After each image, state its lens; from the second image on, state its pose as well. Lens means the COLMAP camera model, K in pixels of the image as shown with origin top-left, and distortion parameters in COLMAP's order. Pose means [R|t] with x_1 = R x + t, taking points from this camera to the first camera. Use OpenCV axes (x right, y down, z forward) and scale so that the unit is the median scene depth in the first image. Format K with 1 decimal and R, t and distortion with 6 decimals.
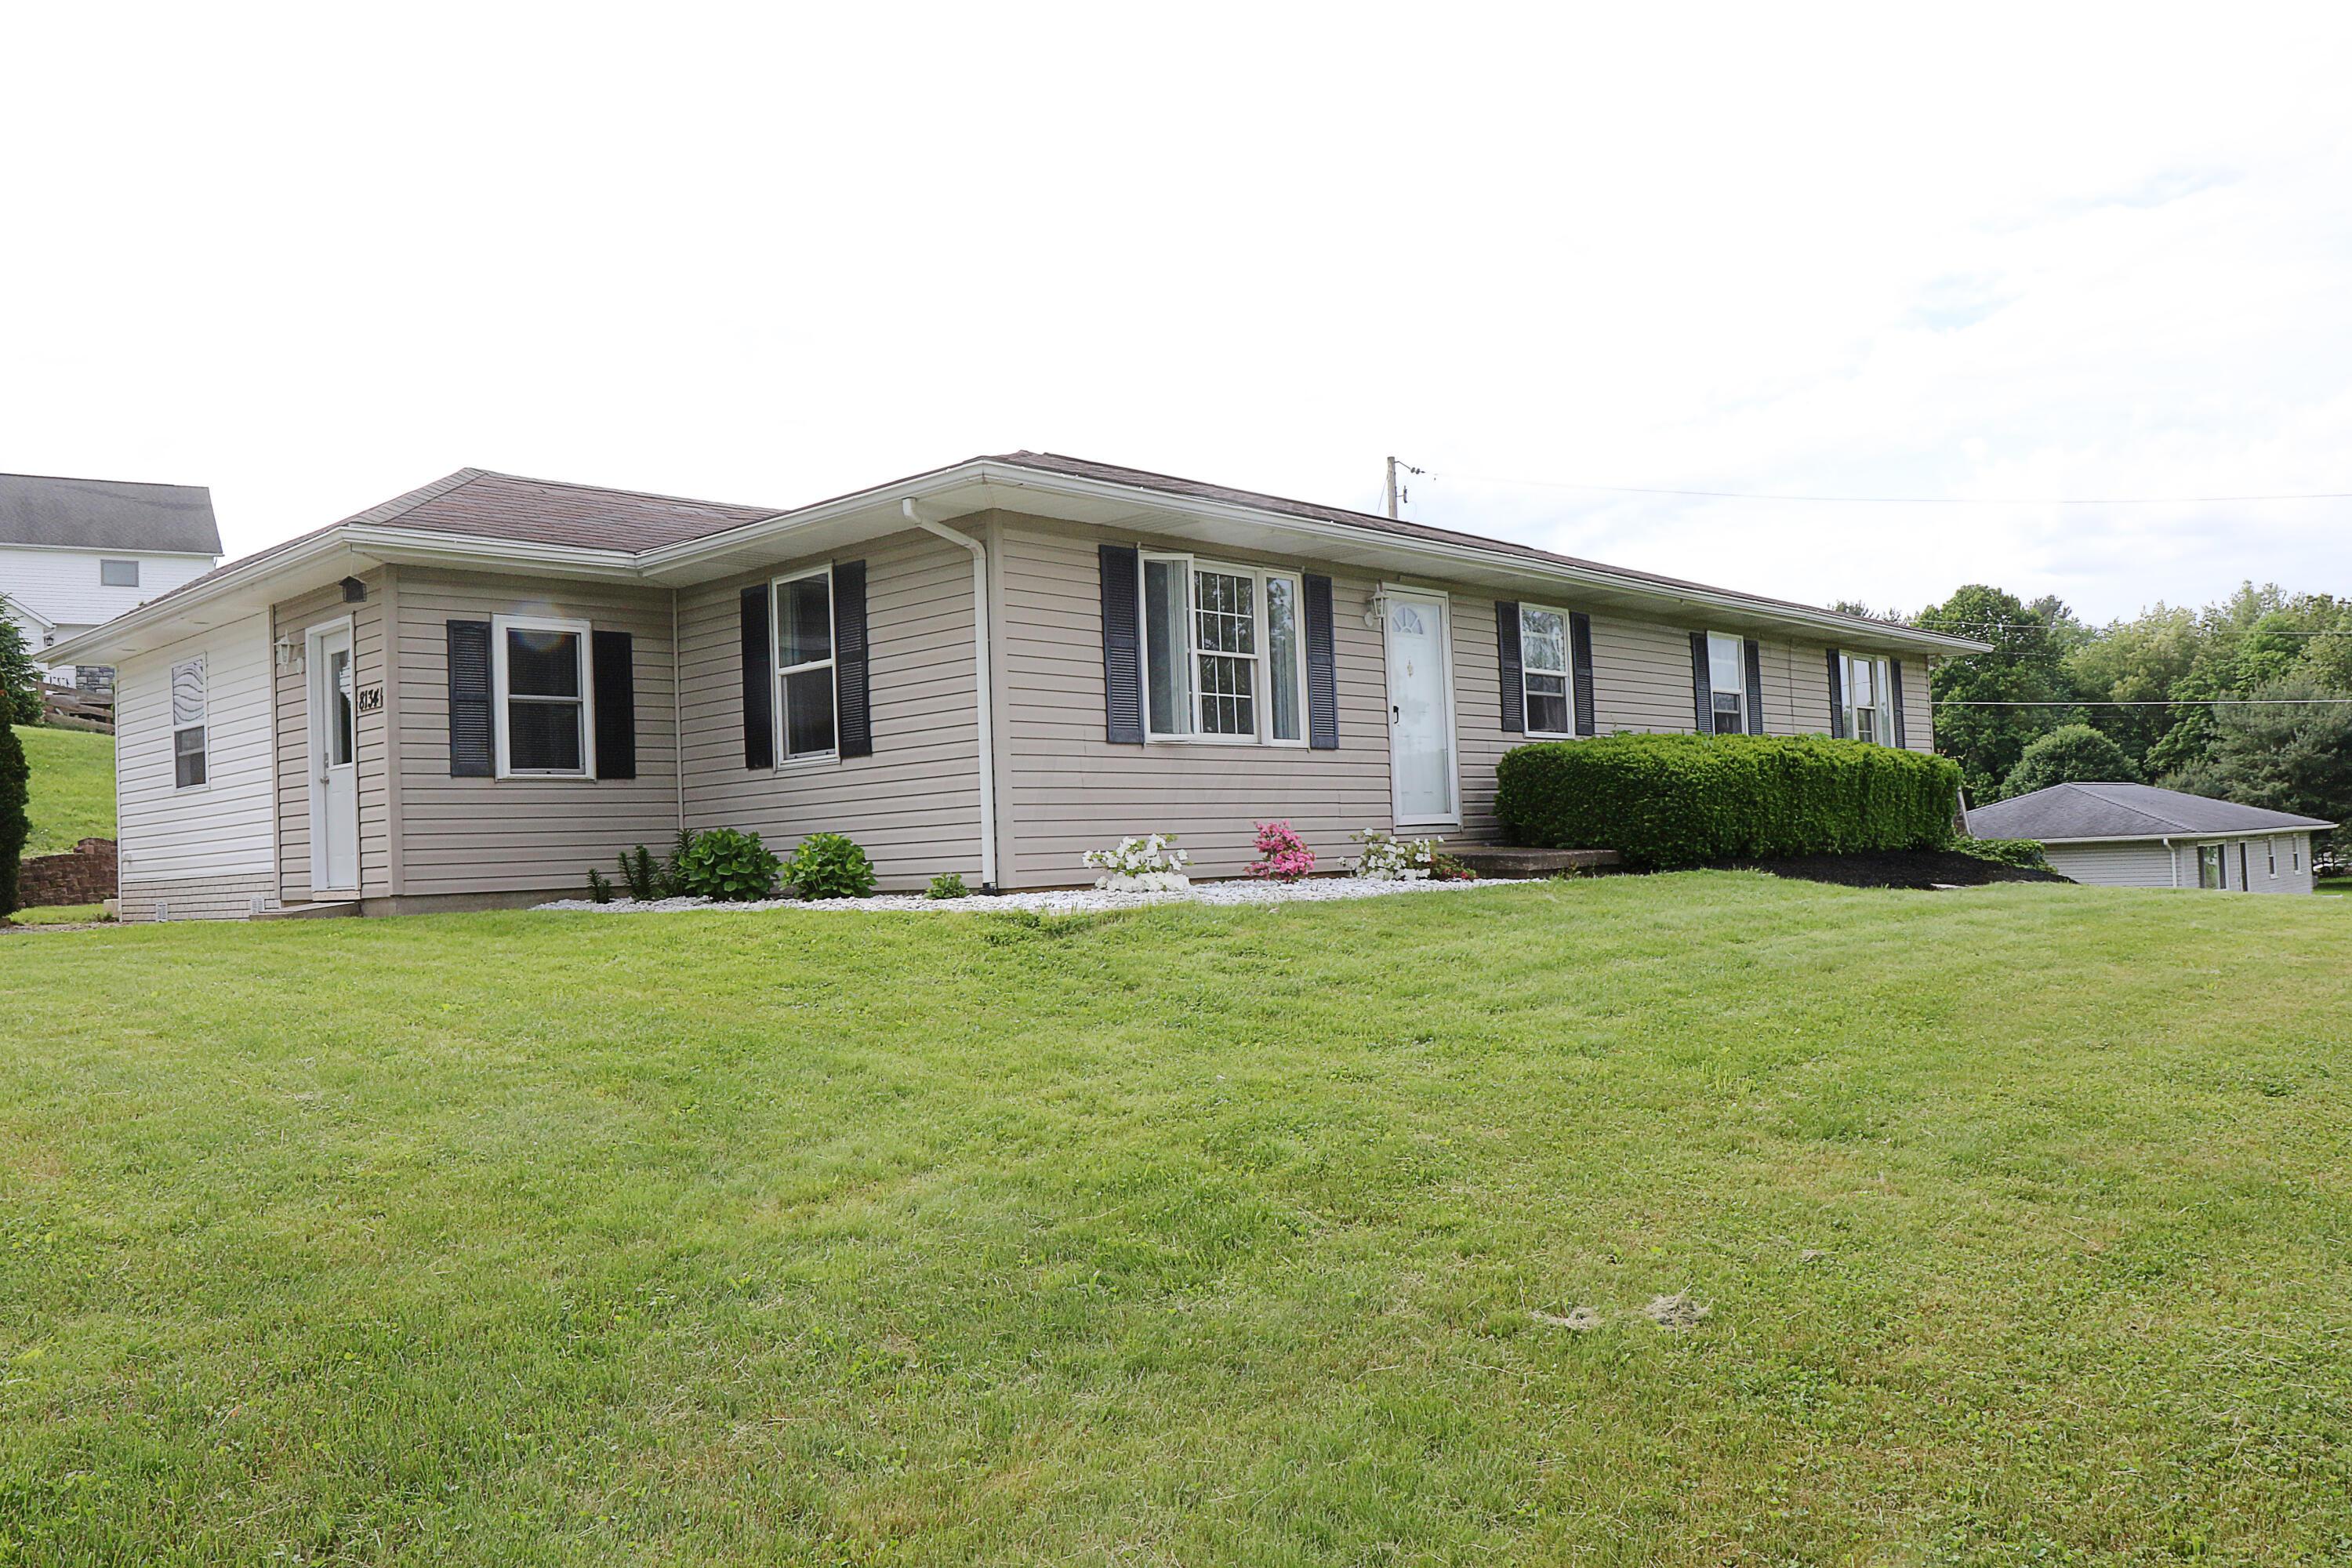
lens RADIAL K [[1887.4, 0, 1176.0], [0, 1887.4, 784.0], [0, 0, 1]] dist [-0.104435, 0.099306]
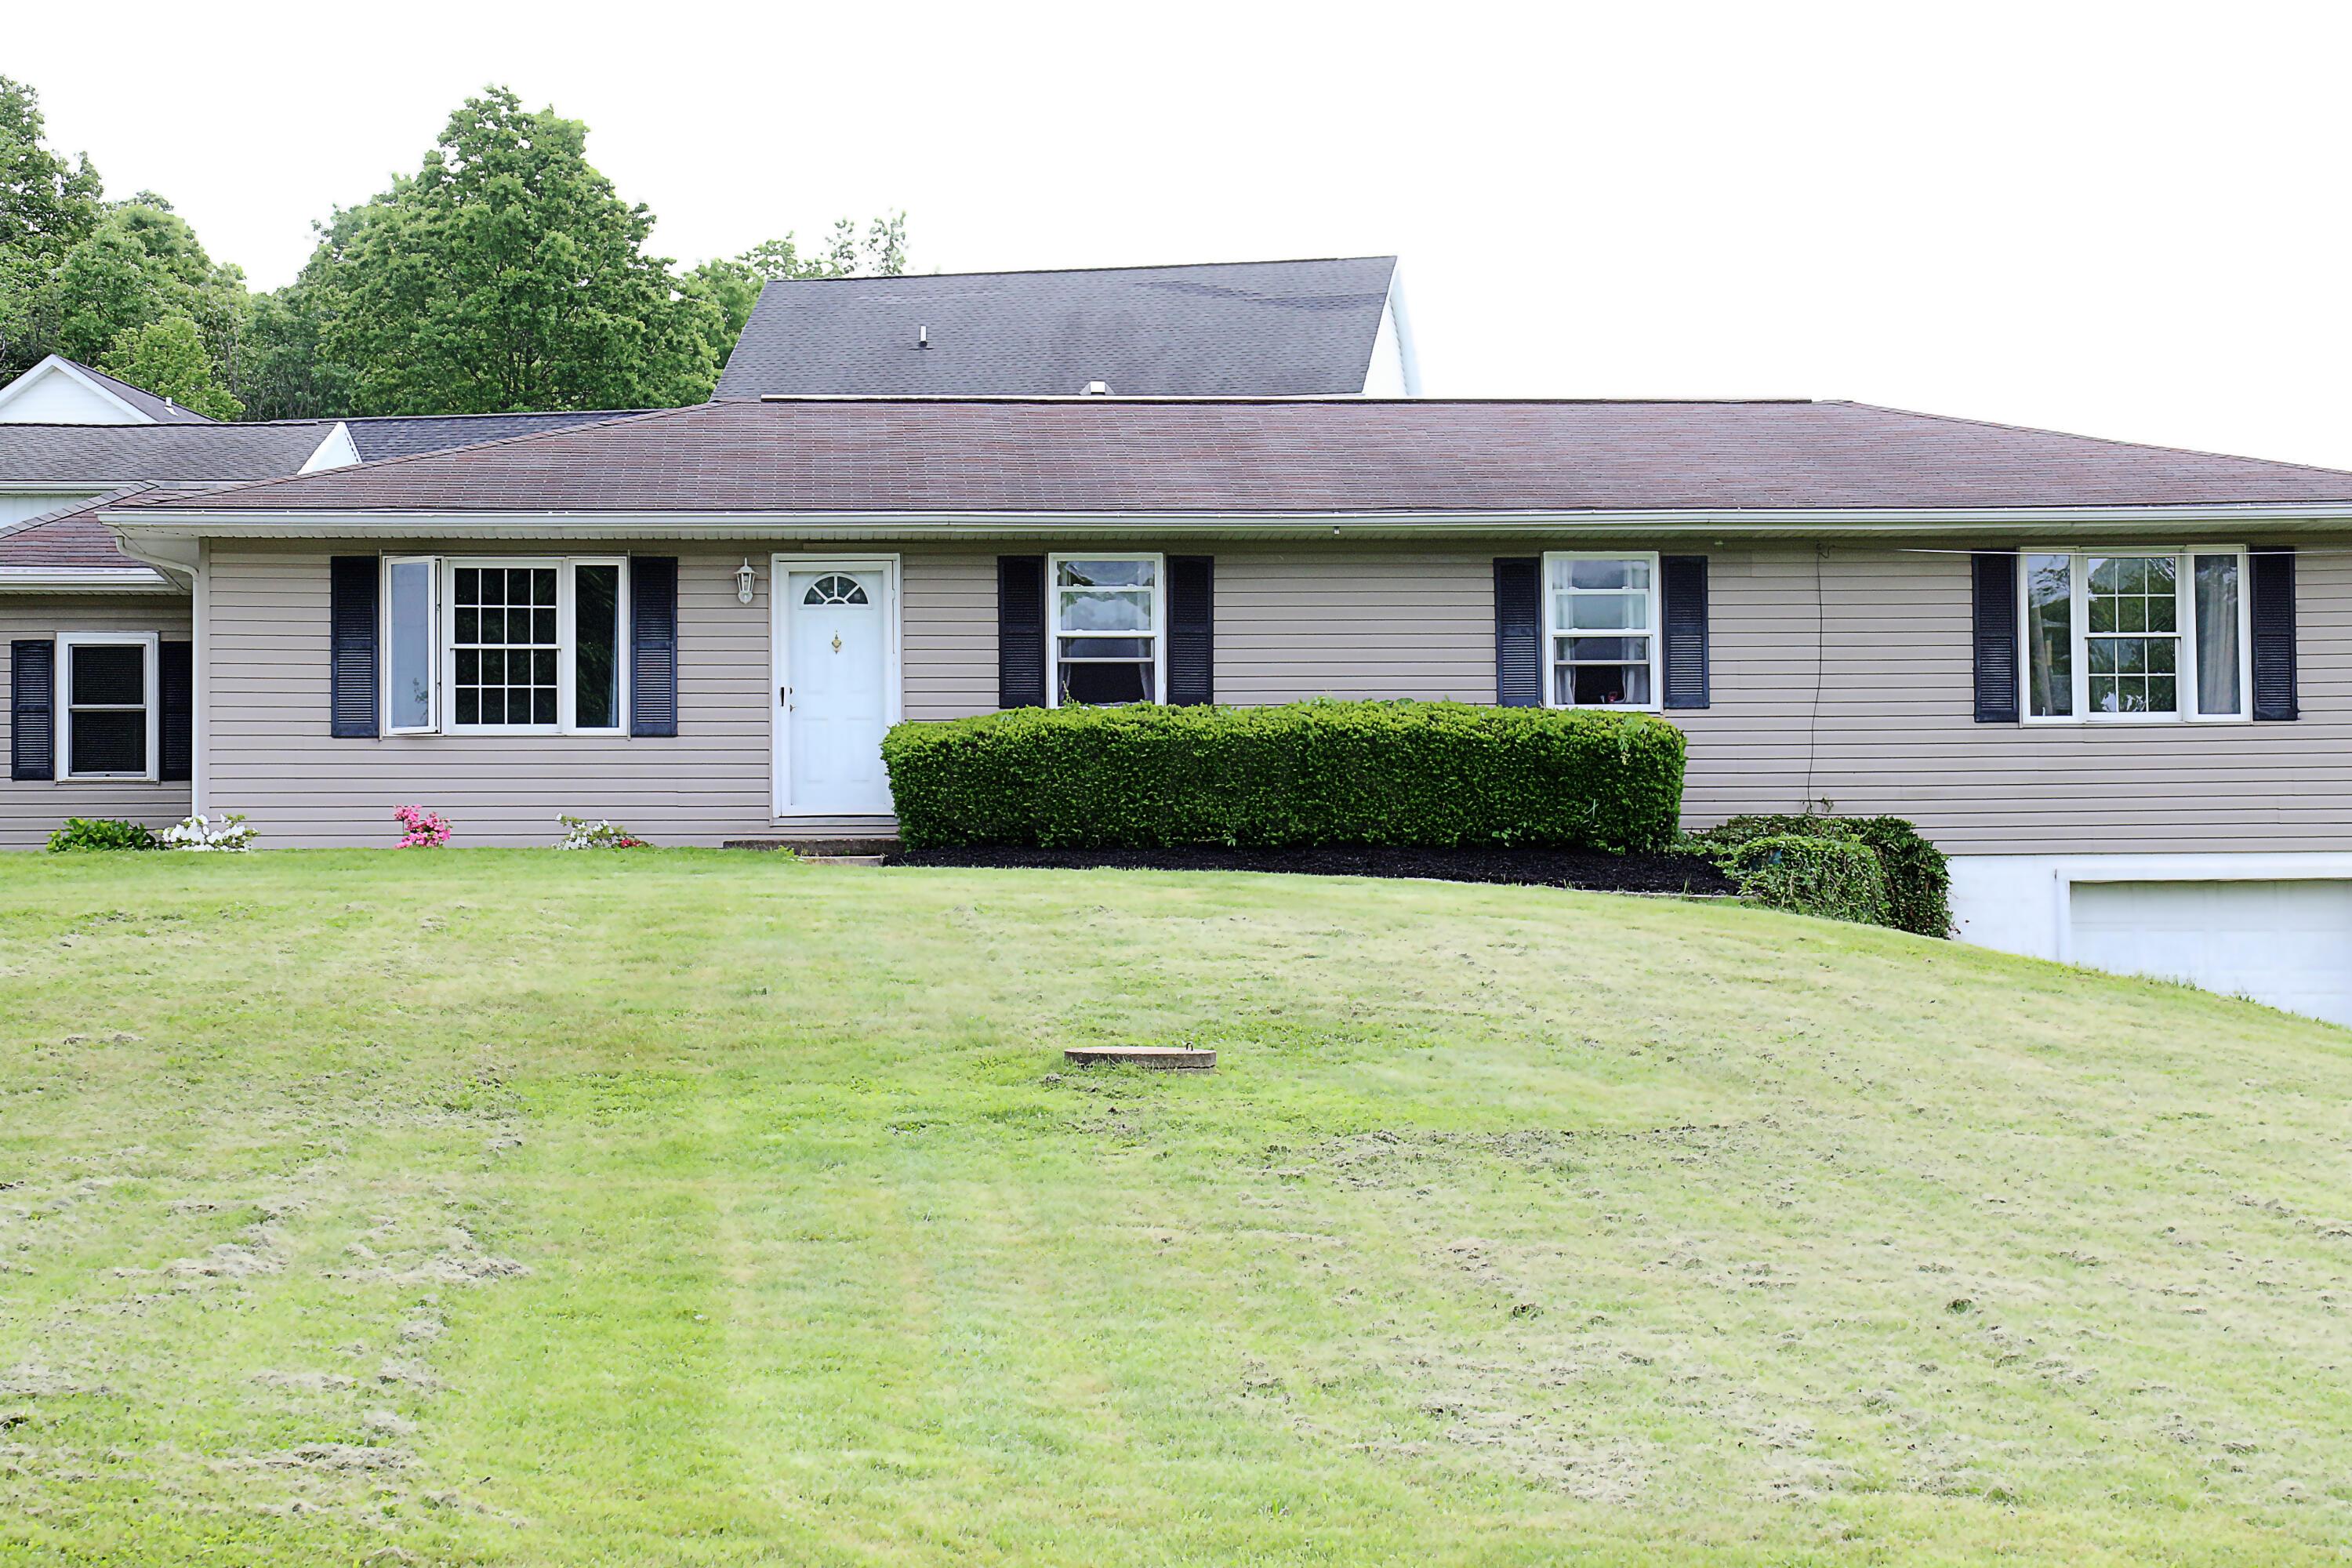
lens RADIAL K [[5552.3, 0, 1162.2], [0, 5552.3, 800.9], [0, 0, 1]] dist [0.305265, 0.821173]
pose [[0.720075, -0.016359, -0.693703, 2.342443], [0.009437, 0.999860, -0.013783, 0.059042], [0.693832, 0.003378, 0.720129, -0.916219]]
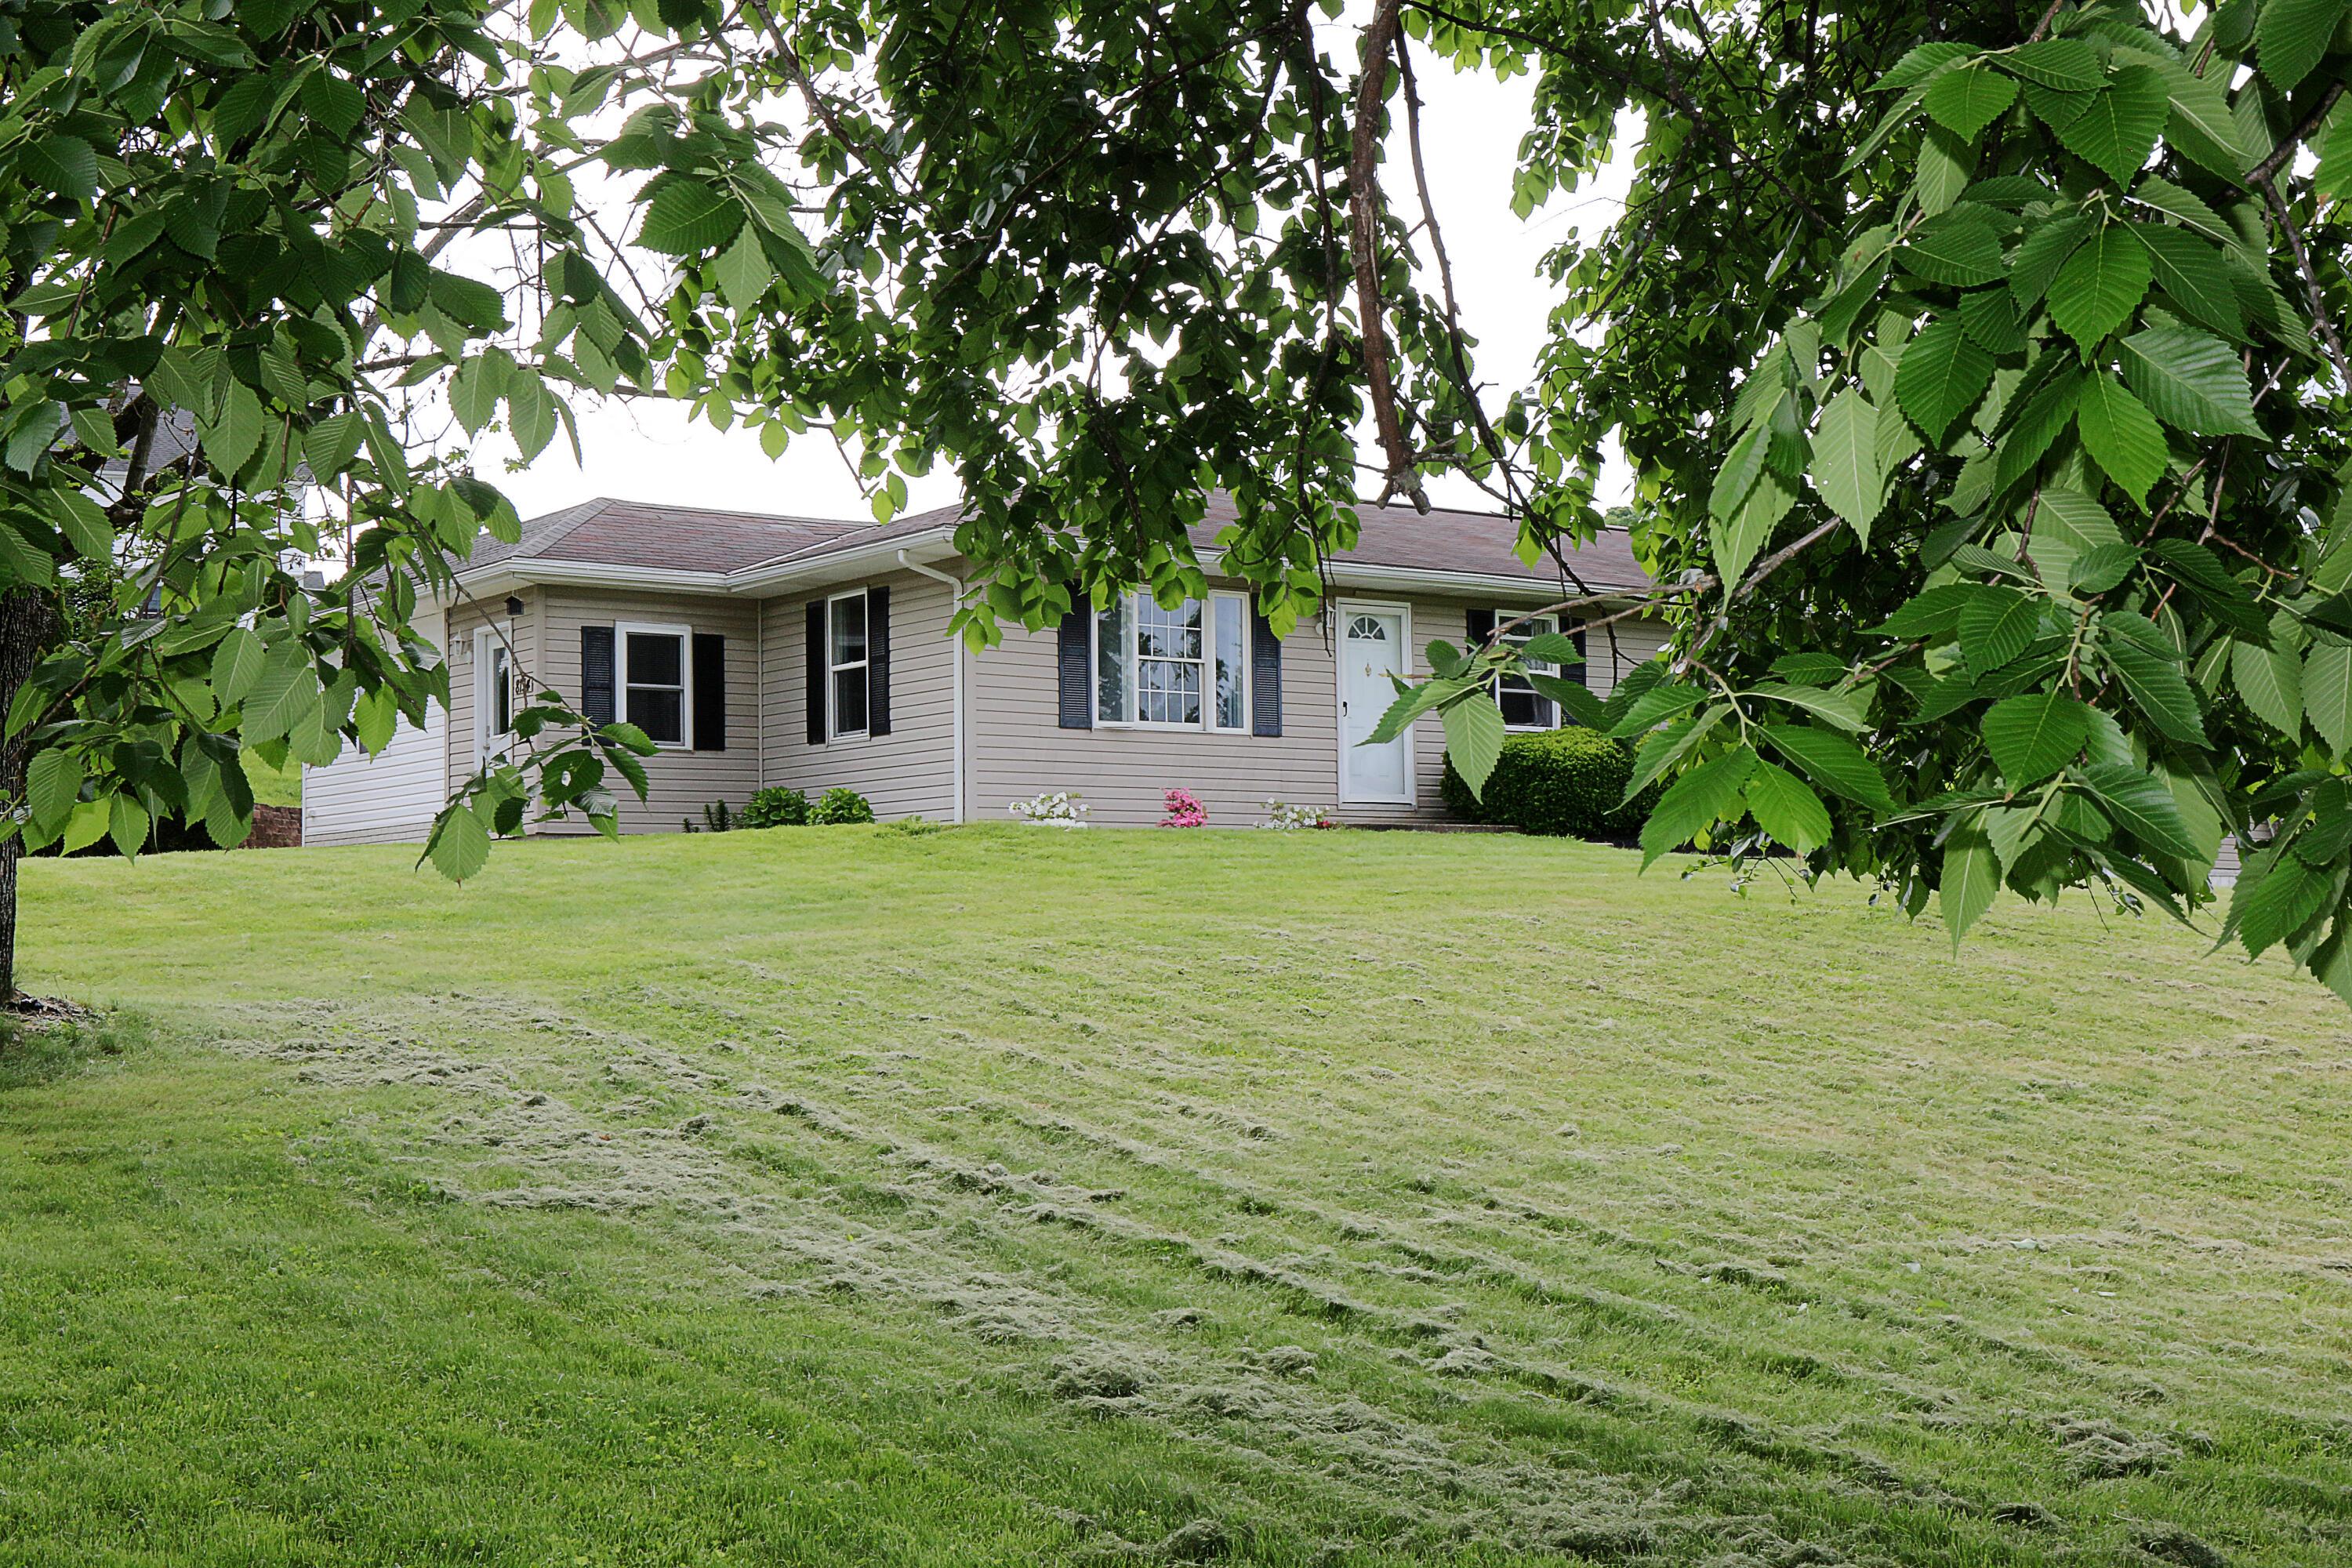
lens RADIAL K [[3174.5, 0, 1176.0], [0, 3174.5, 784.0], [0, 0, 1]] dist [0.064436, 0.285311]
pose [[0.981938, 0.018639, -0.188283, 0.425383], [-0.020398, 0.999765, -0.007408, 0.030071], [0.188101, 0.011114, 0.982087, -1.076033]]
